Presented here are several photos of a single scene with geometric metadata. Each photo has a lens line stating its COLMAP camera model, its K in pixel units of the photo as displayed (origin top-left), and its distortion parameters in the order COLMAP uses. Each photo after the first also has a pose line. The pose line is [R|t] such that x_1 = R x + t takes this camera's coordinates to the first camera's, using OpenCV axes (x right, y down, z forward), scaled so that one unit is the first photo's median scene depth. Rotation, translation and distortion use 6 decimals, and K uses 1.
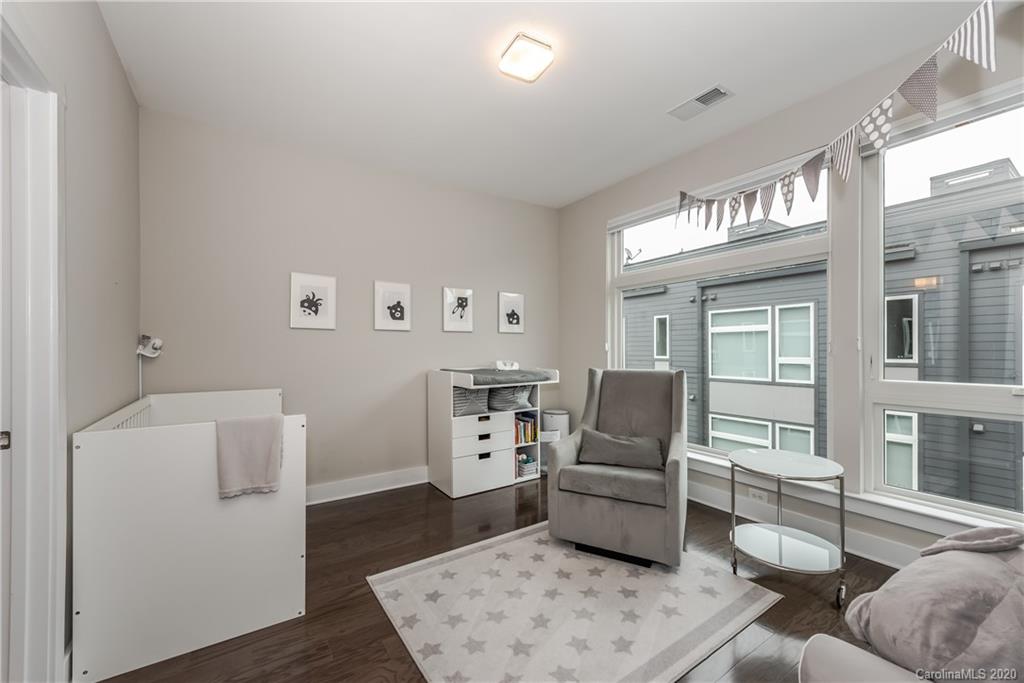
lens RADIAL K [[406.6, 0, 514.8], [0, 406.6, 348.9], [0, 0, 1]] dist [0.014548, -0.003954]
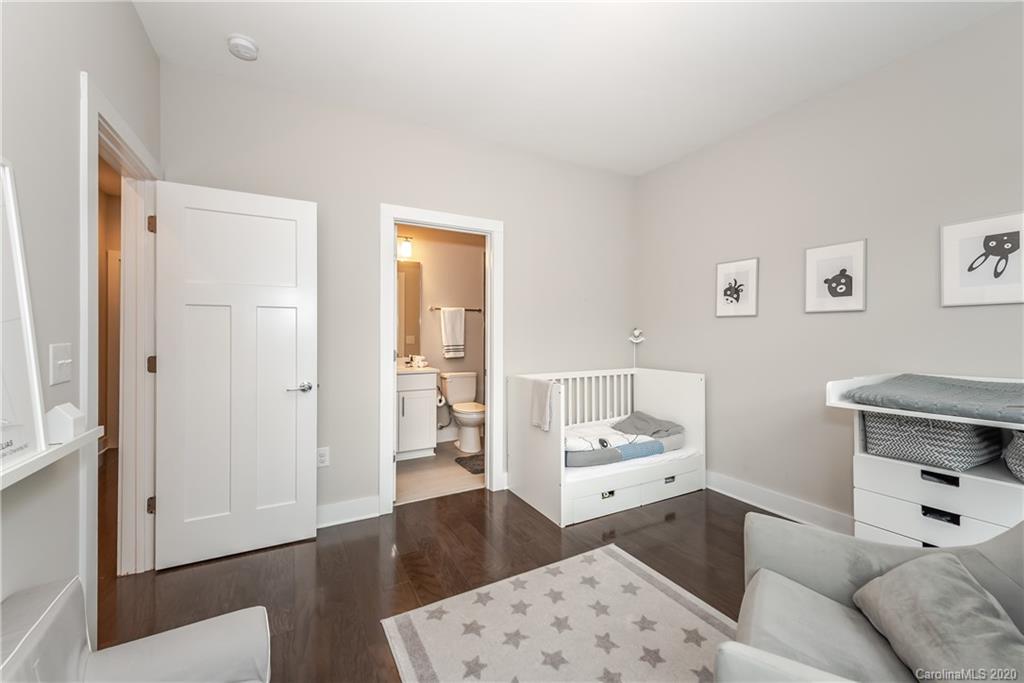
lens RADIAL K [[406.6, 0, 511.2], [0, 406.6, 334.3], [0, 0, 1]] dist [0.014548, -0.003954]
pose [[-0.101024, 0.002075, -0.994882, 0.522025], [0.005037, 0.999986, 0.001574, -0.011218], [0.994871, -0.004853, -0.101033, 0.564097]]
